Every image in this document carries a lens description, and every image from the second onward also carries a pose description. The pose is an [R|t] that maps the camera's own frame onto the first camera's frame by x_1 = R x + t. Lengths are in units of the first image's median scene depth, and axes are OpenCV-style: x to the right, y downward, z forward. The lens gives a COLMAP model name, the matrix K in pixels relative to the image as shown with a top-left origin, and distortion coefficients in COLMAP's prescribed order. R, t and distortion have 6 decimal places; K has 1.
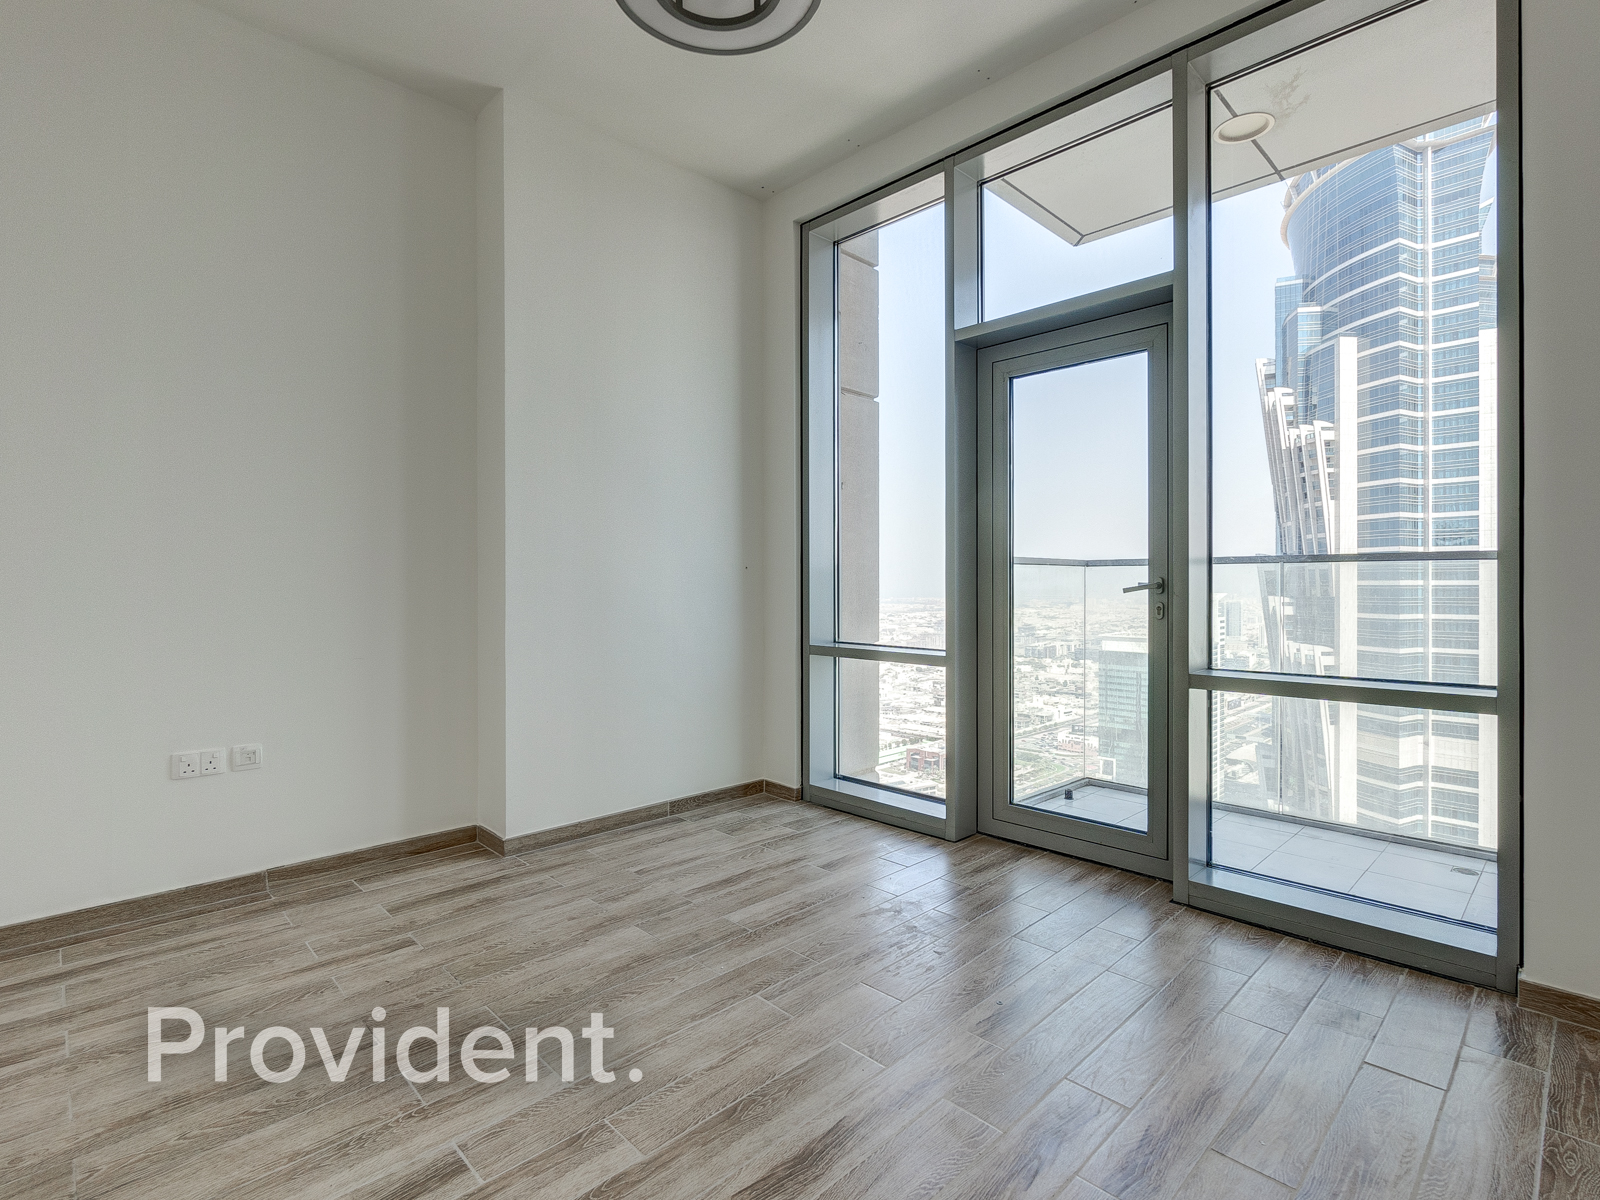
lens RADIAL K [[783.8, 0, 810.8], [0, 783.8, 587.0], [0, 0, 1]] dist [-0.005691, 0.002345]
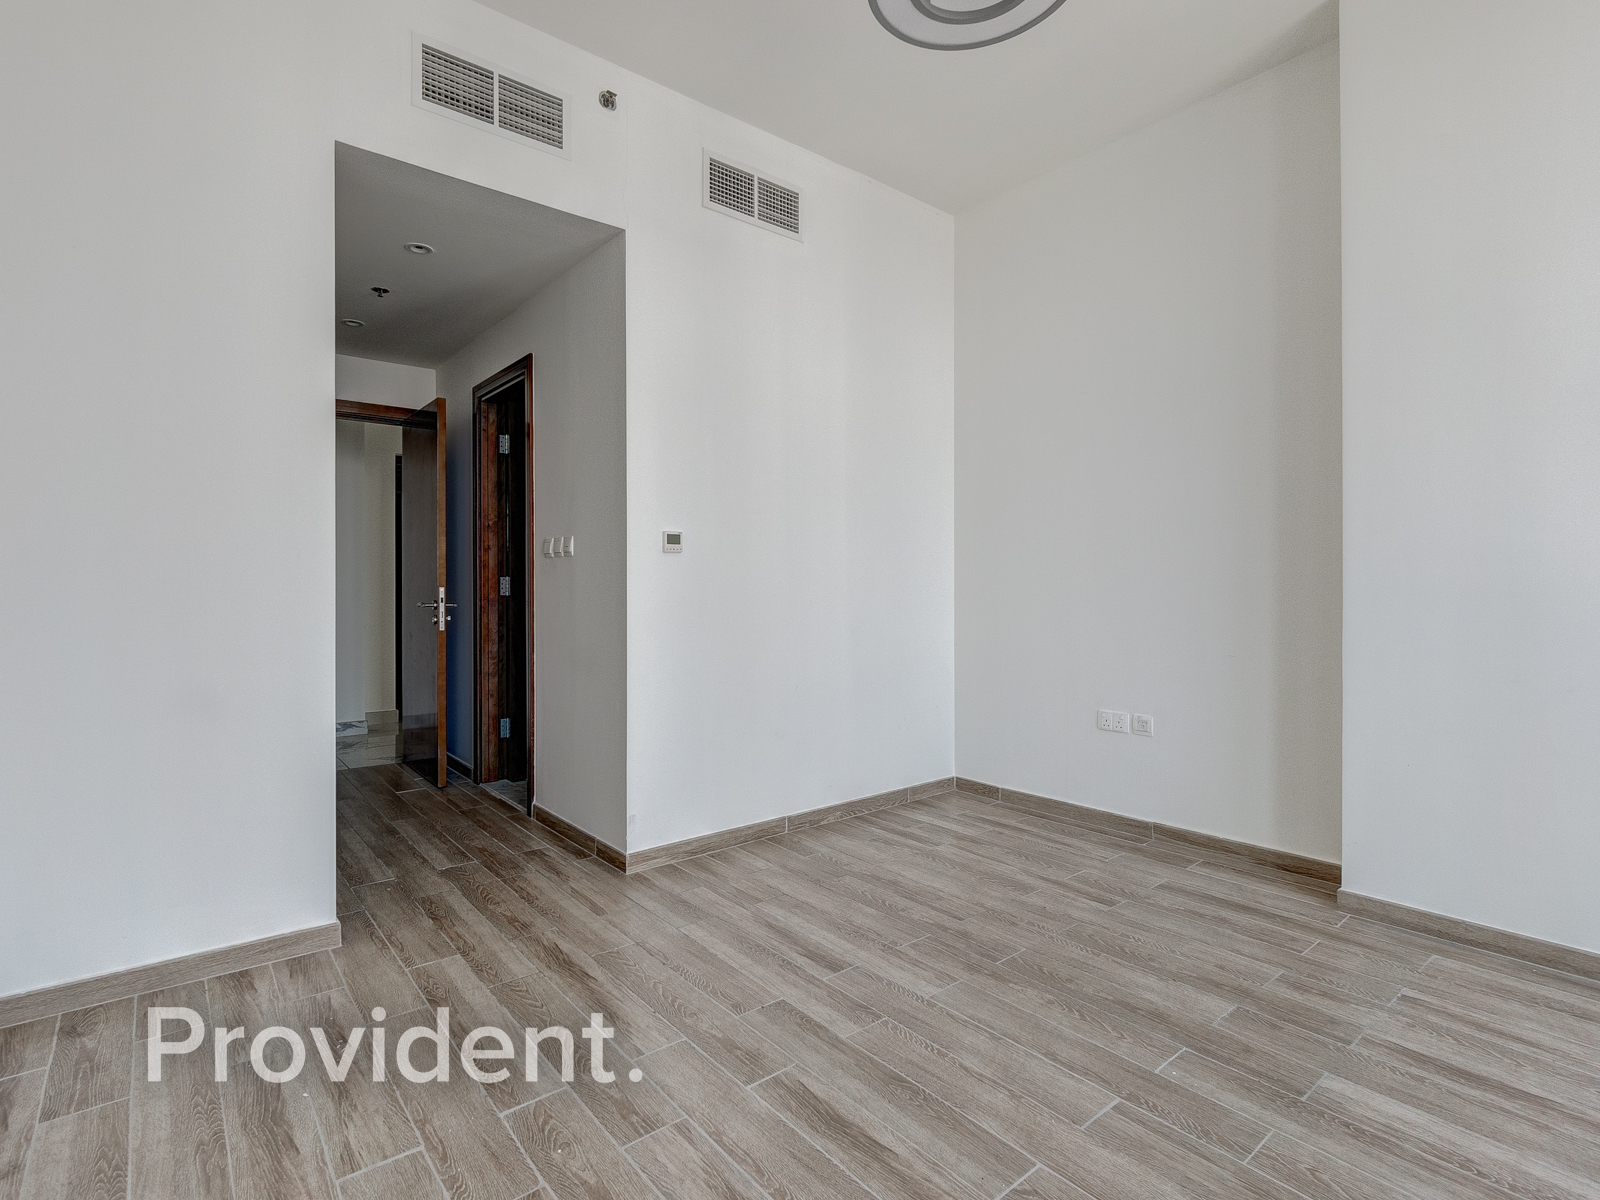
lens RADIAL K [[783.8, 0, 769.9], [0, 783.8, 579.2], [0, 0, 1]] dist [-0.005691, 0.002345]
pose [[-0.093932, -0.004022, -0.995570, 0.488550], [-0.004728, 0.999982, -0.003594, -0.004764], [0.995567, 0.004369, -0.093950, 0.456992]]
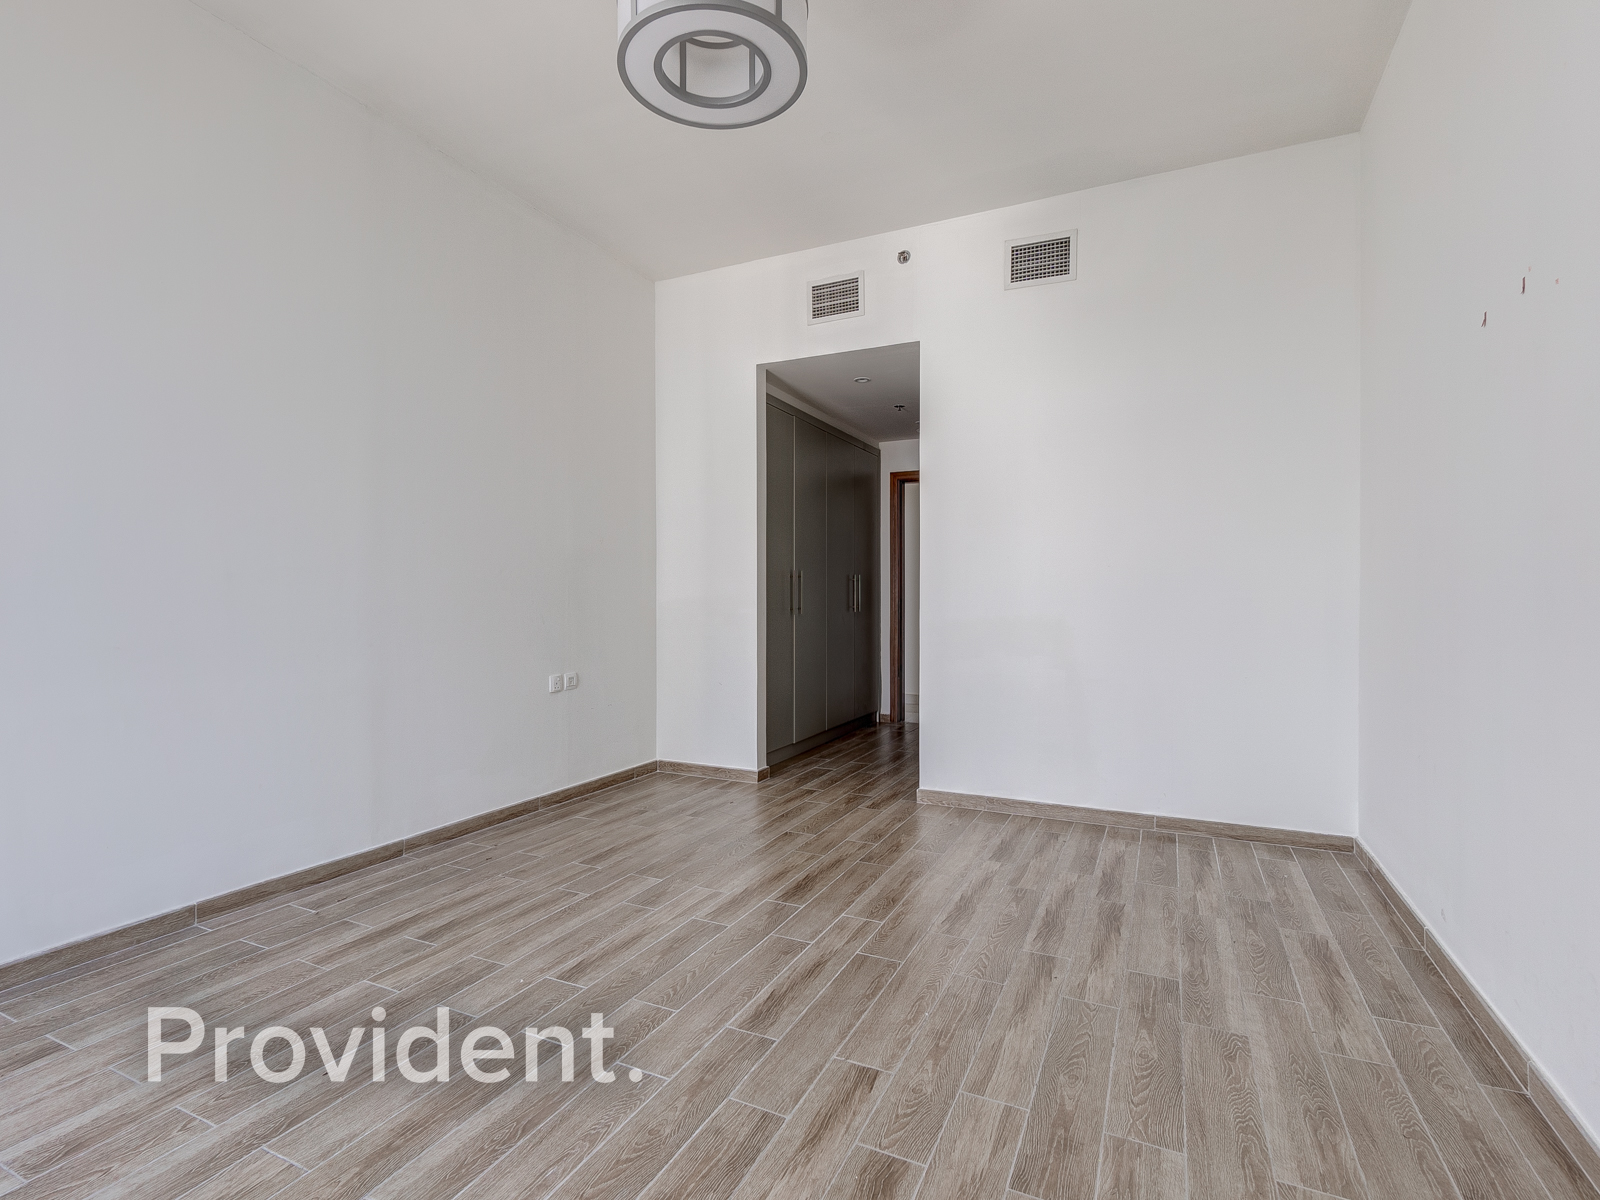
lens RADIAL K [[783.8, 0, 781.8], [0, 783.8, 603.4], [0, 0, 1]] dist [-0.005691, 0.002345]
pose [[-0.937370, 0.002157, -0.348328, 0.080973], [-0.002109, 0.999927, 0.011866, -0.002025], [0.348328, 0.011858, -0.937298, 1.938675]]
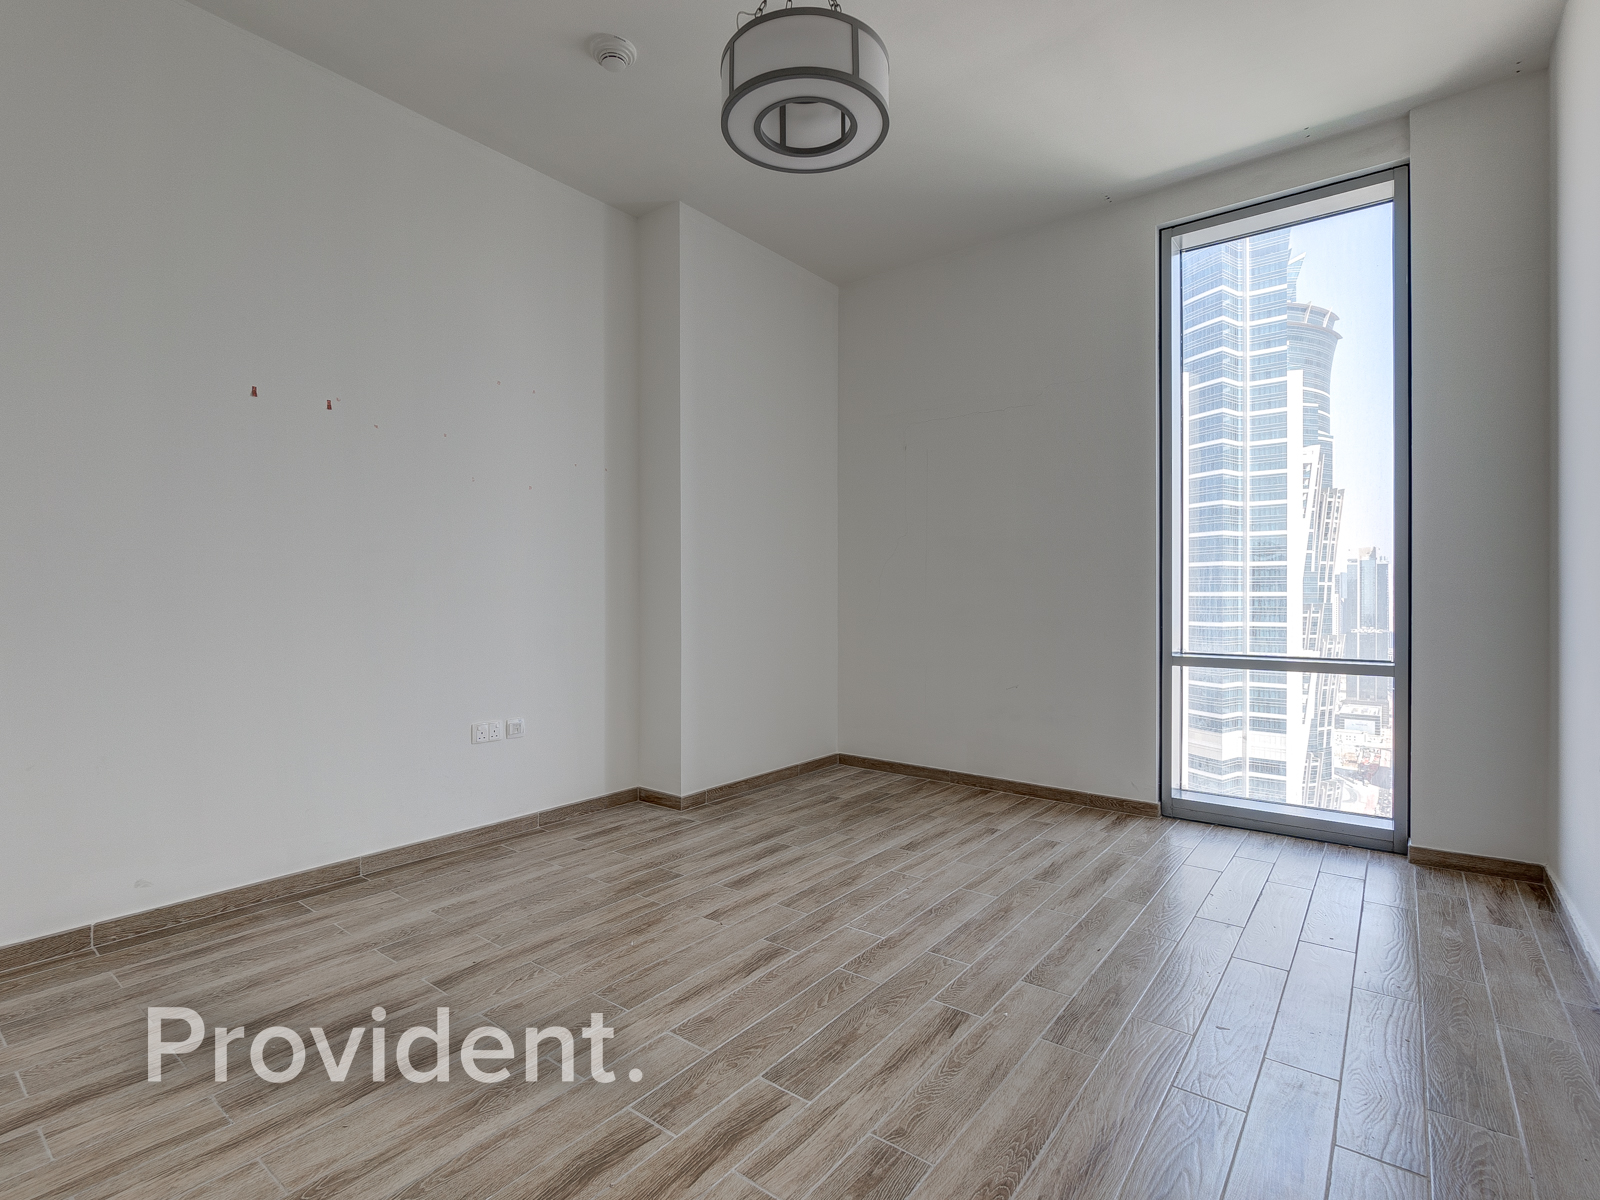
lens RADIAL K [[783.8, 0, 792.2], [0, 783.8, 595.4], [0, 0, 1]] dist [-0.005691, 0.002345]
pose [[0.989018, 0.002186, 0.147781, -0.403087], [-0.001869, 0.999996, -0.002290, 0.005815], [-0.147786, 0.001989, 0.989017, -0.271705]]
